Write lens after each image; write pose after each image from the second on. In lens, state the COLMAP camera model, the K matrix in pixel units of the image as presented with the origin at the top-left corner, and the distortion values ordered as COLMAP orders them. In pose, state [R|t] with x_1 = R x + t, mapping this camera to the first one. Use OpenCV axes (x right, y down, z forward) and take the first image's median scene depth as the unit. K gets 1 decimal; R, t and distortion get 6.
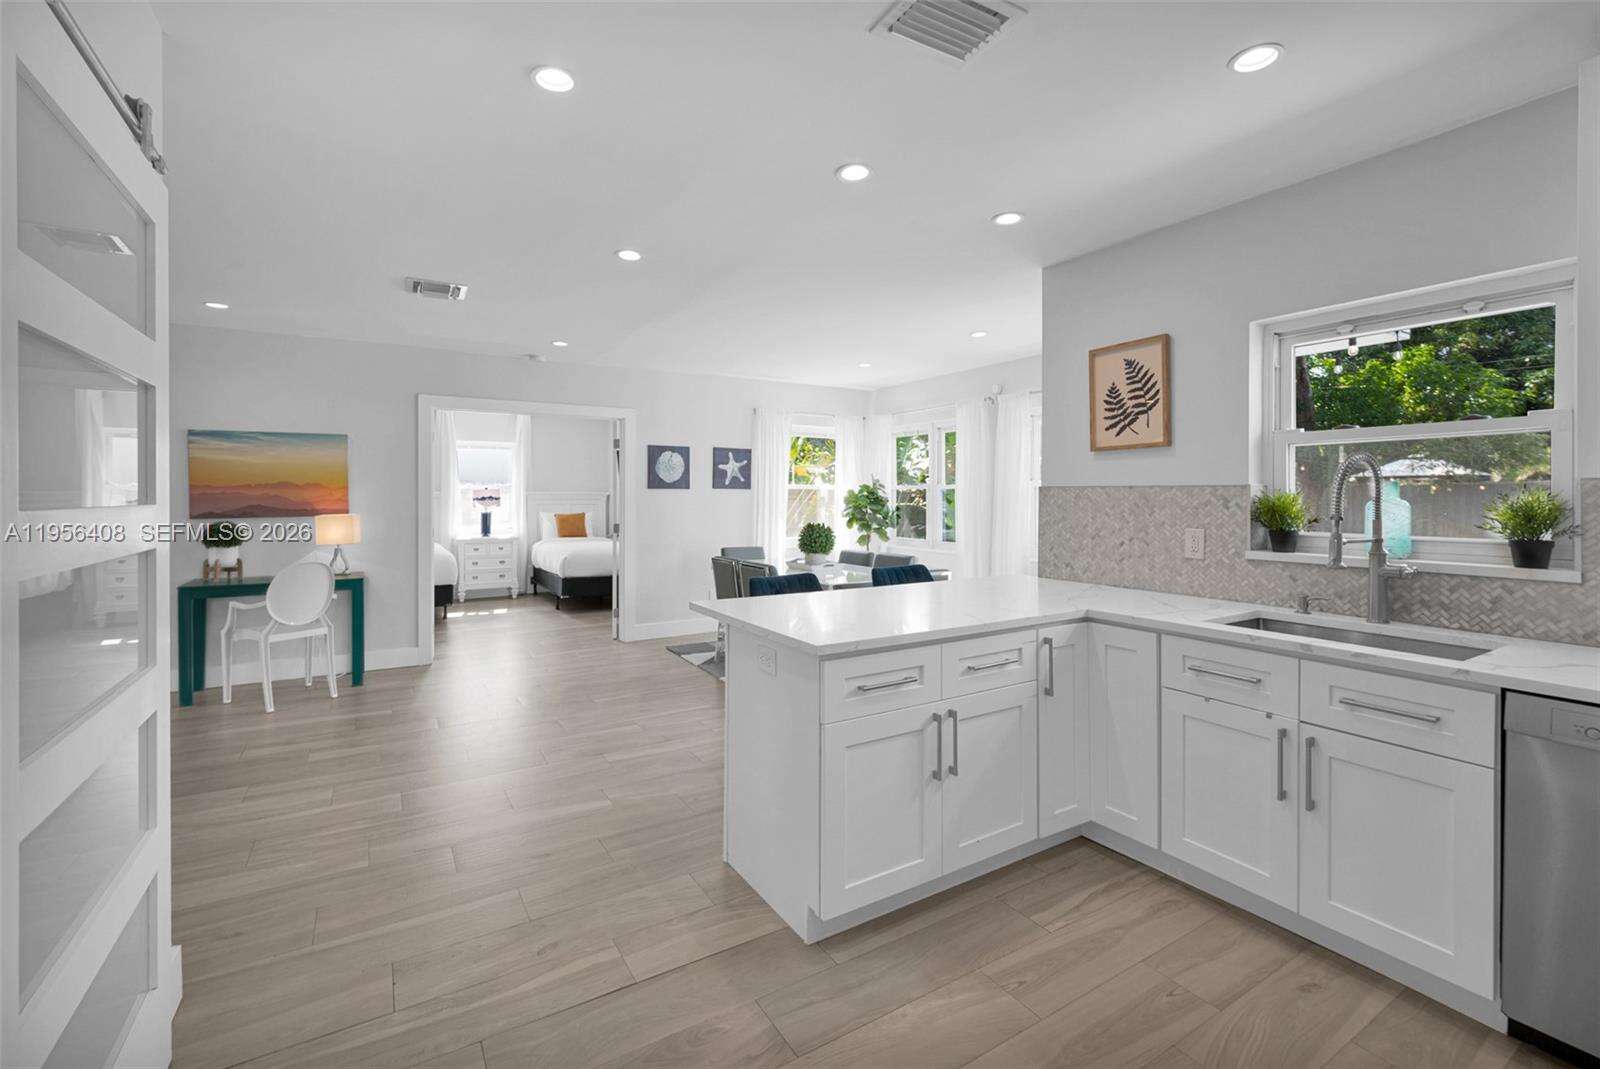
lens RADIAL K [[706.5, 0, 802.0], [0, 706.5, 491.3], [0, 0, 1]] dist [0.003350, 0.001118]
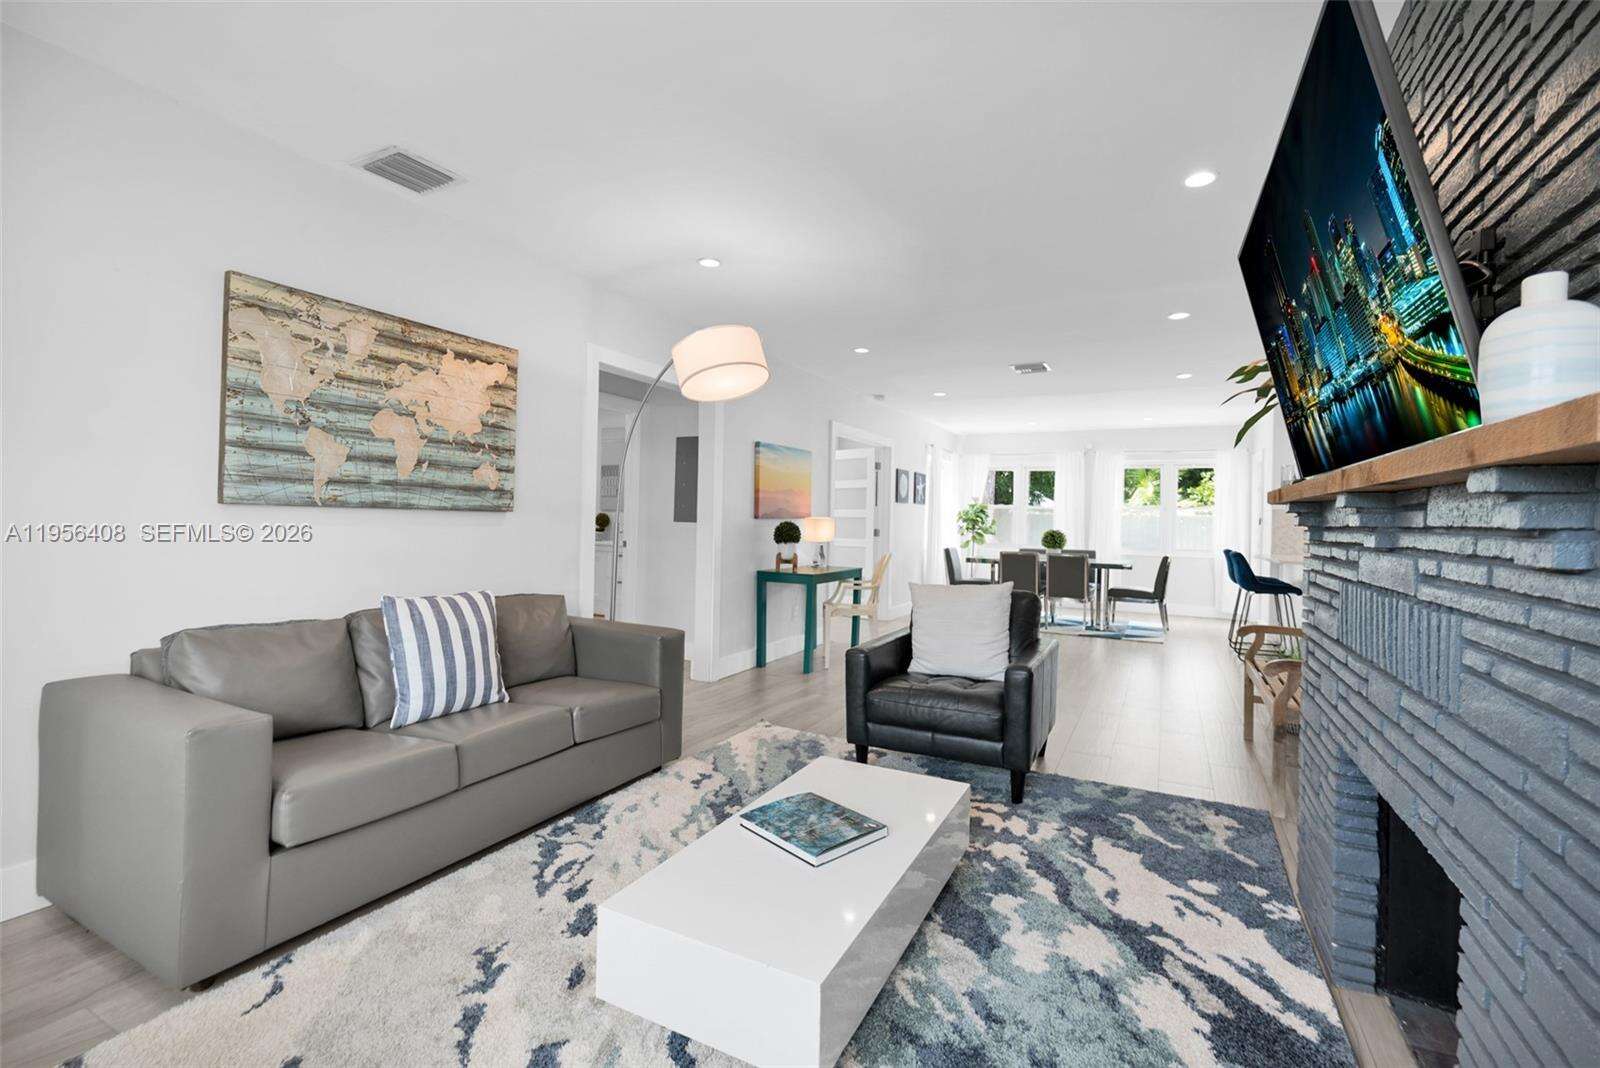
lens RADIAL K [[695.4, 0, 807.4], [0, 695.4, 515.3], [0, 0, 1]] dist [-0.000003, 0.000322]
pose [[0.850484, 0.020087, 0.525617, -1.261720], [-0.026448, 0.999640, 0.004593, 0.023411], [-0.525336, -0.017808, 0.850709, -0.010790]]
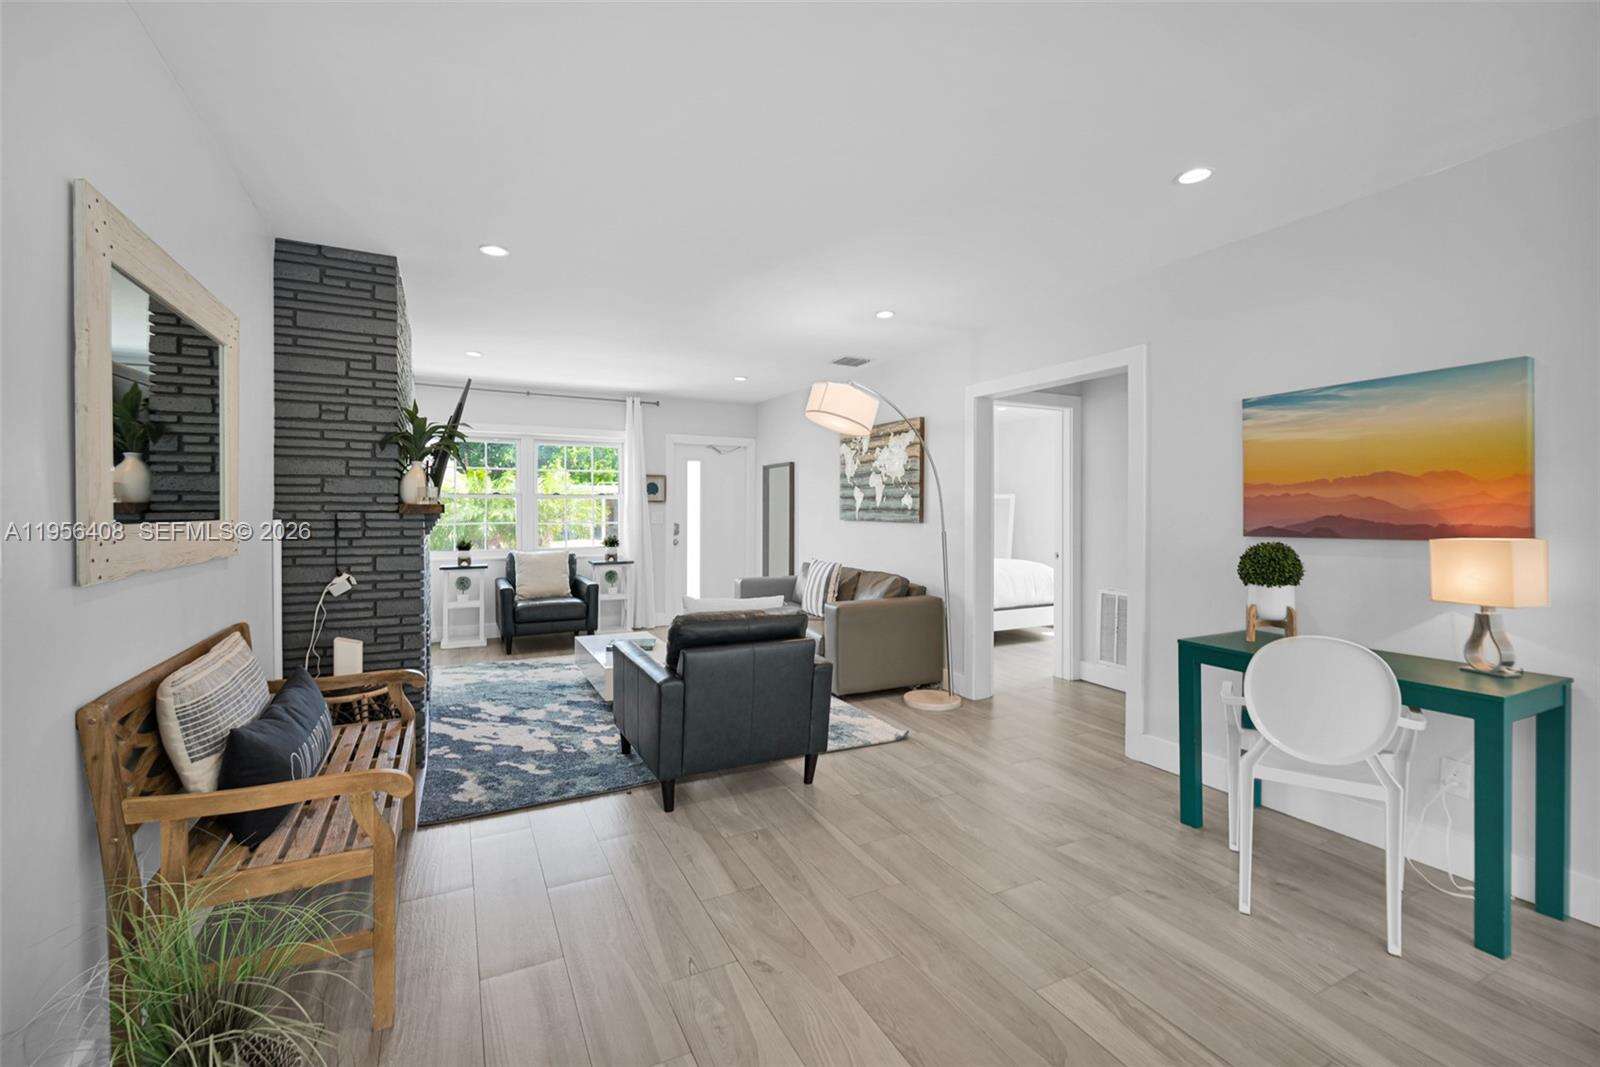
lens RADIAL K [[695.4, 0, 808.4], [0, 695.4, 515.4], [0, 0, 1]] dist [-0.000003, 0.000322]
pose [[-0.068686, 0.007926, -0.997607, -0.179653], [0.007728, 0.999943, 0.007413, 0.011209], [0.997608, -0.007200, -0.068743, 0.581830]]
